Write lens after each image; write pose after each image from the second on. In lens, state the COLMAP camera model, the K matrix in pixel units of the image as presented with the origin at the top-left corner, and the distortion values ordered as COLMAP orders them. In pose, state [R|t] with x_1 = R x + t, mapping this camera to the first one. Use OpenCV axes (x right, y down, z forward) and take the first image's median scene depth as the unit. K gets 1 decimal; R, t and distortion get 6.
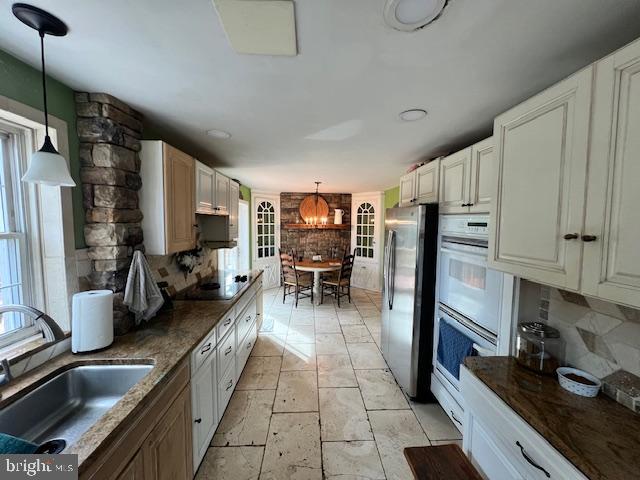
lens RADIAL K [[254.7, 0, 320.0], [0, 254.7, 240.0], [0, 0, 1]] dist [-0.000704, -0.000347]
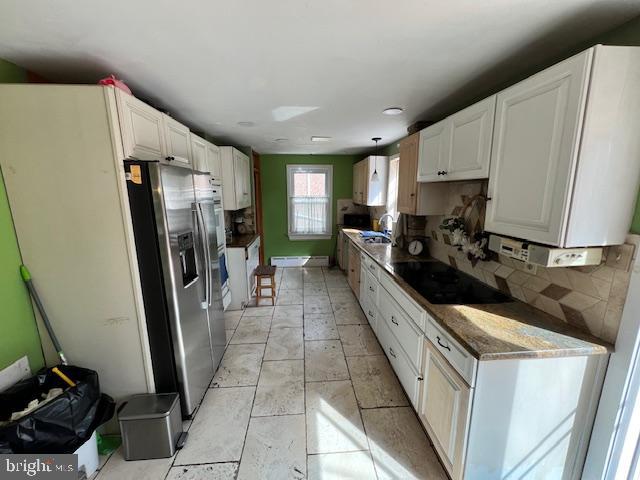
lens RADIAL K [[254.7, 0, 320.0], [0, 254.7, 240.0], [0, 0, 1]] dist [-0.000704, -0.000347]
pose [[-0.999417, -0.002523, -0.034059, -0.049072], [-0.011033, 0.967647, 0.252068, -0.179433], [0.032322, 0.252297, -0.967110, 2.677605]]
